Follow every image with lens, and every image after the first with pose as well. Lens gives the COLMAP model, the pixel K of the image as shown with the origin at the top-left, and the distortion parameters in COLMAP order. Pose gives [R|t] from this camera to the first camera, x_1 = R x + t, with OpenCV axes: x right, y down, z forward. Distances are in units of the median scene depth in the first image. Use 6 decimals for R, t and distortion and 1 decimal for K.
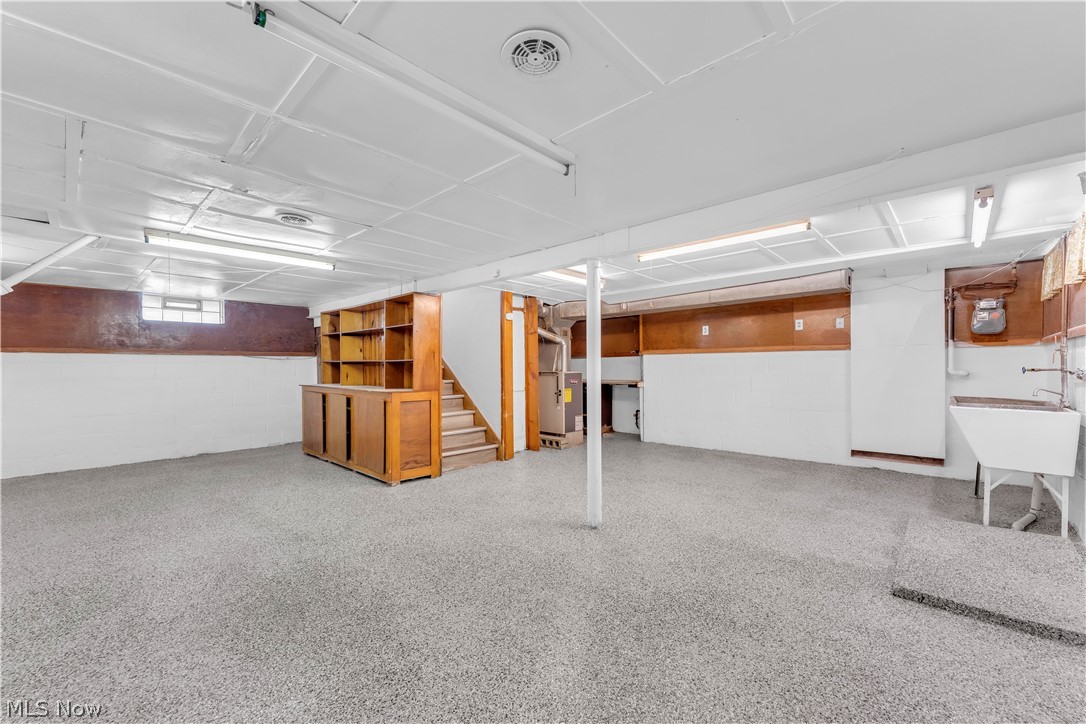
lens RADIAL K [[441.2, 0, 535.6], [0, 441.2, 369.0], [0, 0, 1]] dist [-0.001545, -0.000472]
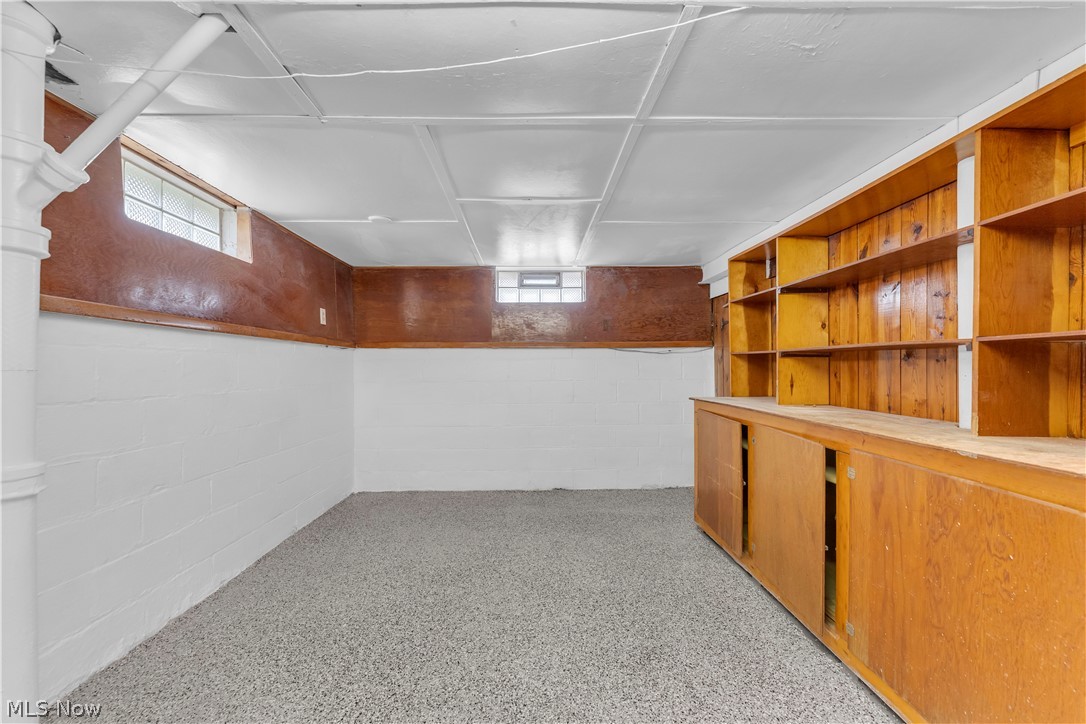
lens RADIAL K [[441.2, 0, 535.6], [0, 441.2, 369.0], [0, 0, 1]] dist [-0.001545, -0.000472]
pose [[0.692398, 0.002456, -0.721512, -0.276805], [-0.001442, 0.999997, 0.002020, 0.000598], [0.721515, -0.000359, 0.692399, 0.489155]]
